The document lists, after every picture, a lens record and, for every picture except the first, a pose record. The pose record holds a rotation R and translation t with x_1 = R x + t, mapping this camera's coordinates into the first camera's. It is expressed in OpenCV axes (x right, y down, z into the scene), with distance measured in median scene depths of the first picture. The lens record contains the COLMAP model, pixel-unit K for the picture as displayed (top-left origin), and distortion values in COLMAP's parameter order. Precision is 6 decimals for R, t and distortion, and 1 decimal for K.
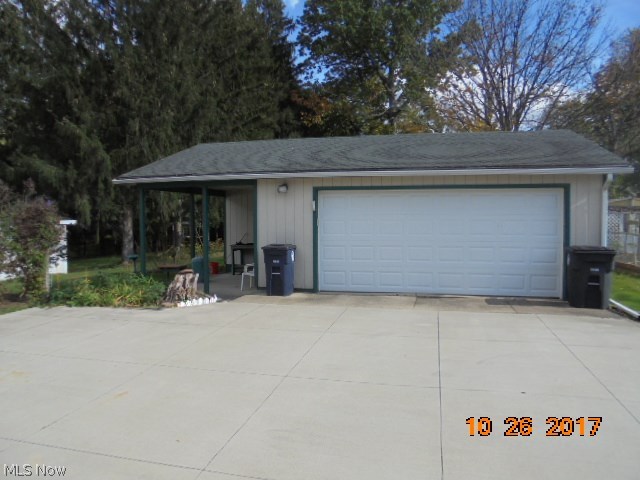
lens RADIAL K [[482.7, 0, 319.0], [0, 482.7, 256.4], [0, 0, 1]] dist [-0.145337, 0.114807]
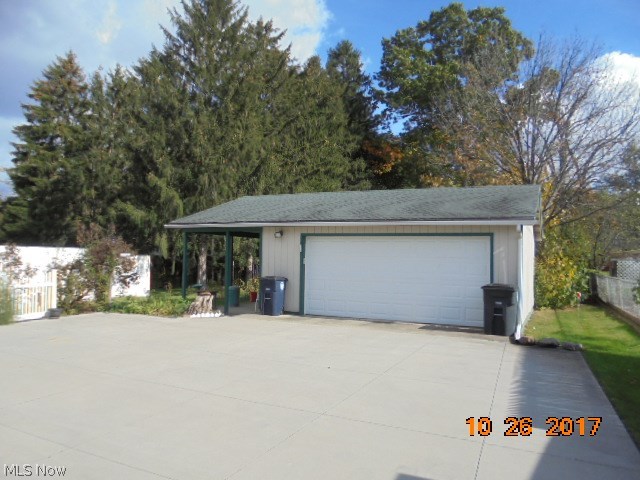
lens RADIAL K [[482.7, 0, 319.0], [0, 482.7, 256.4], [0, 0, 1]] dist [-0.145337, 0.114807]
pose [[0.978684, 0.026610, -0.203641, 0.165542], [-0.044042, 0.995696, -0.081551, 0.012098], [0.200594, 0.088782, 0.975643, -0.142325]]
